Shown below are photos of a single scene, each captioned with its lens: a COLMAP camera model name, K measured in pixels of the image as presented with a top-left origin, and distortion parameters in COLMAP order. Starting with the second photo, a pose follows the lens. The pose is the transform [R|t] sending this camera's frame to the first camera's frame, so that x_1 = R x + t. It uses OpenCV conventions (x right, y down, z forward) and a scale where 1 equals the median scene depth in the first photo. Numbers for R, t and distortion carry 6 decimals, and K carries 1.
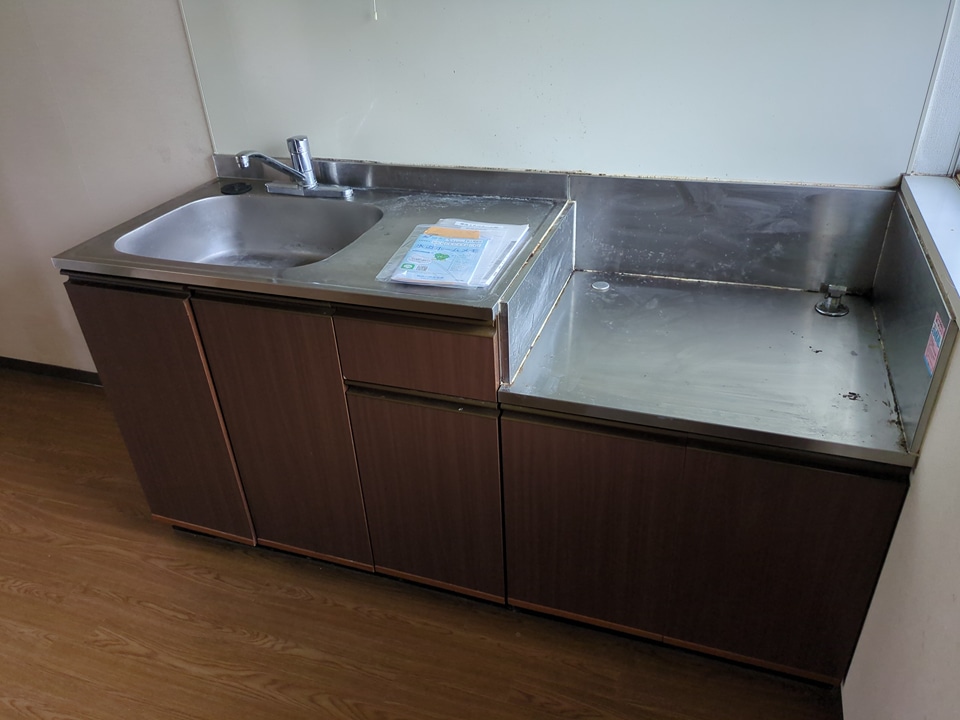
lens RADIAL K [[728.5, 0, 480.6], [0, 728.5, 348.8], [0, 0, 1]] dist [0.033587, -0.009064]
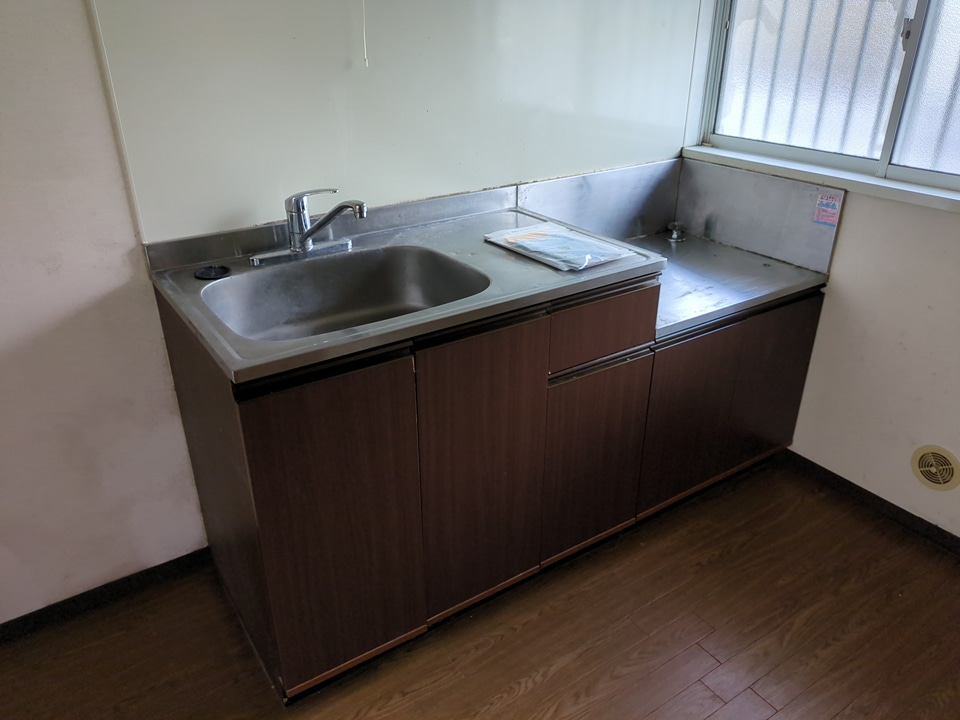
lens RADIAL K [[728.5, 0, 480.6], [0, 728.5, 348.8], [0, 0, 1]] dist [0.033587, -0.009064]
pose [[0.602608, -0.303833, 0.737936, -0.902195], [0.380121, 0.922334, 0.069344, -0.094832], [-0.701692, 0.238718, 0.671299, 0.293314]]
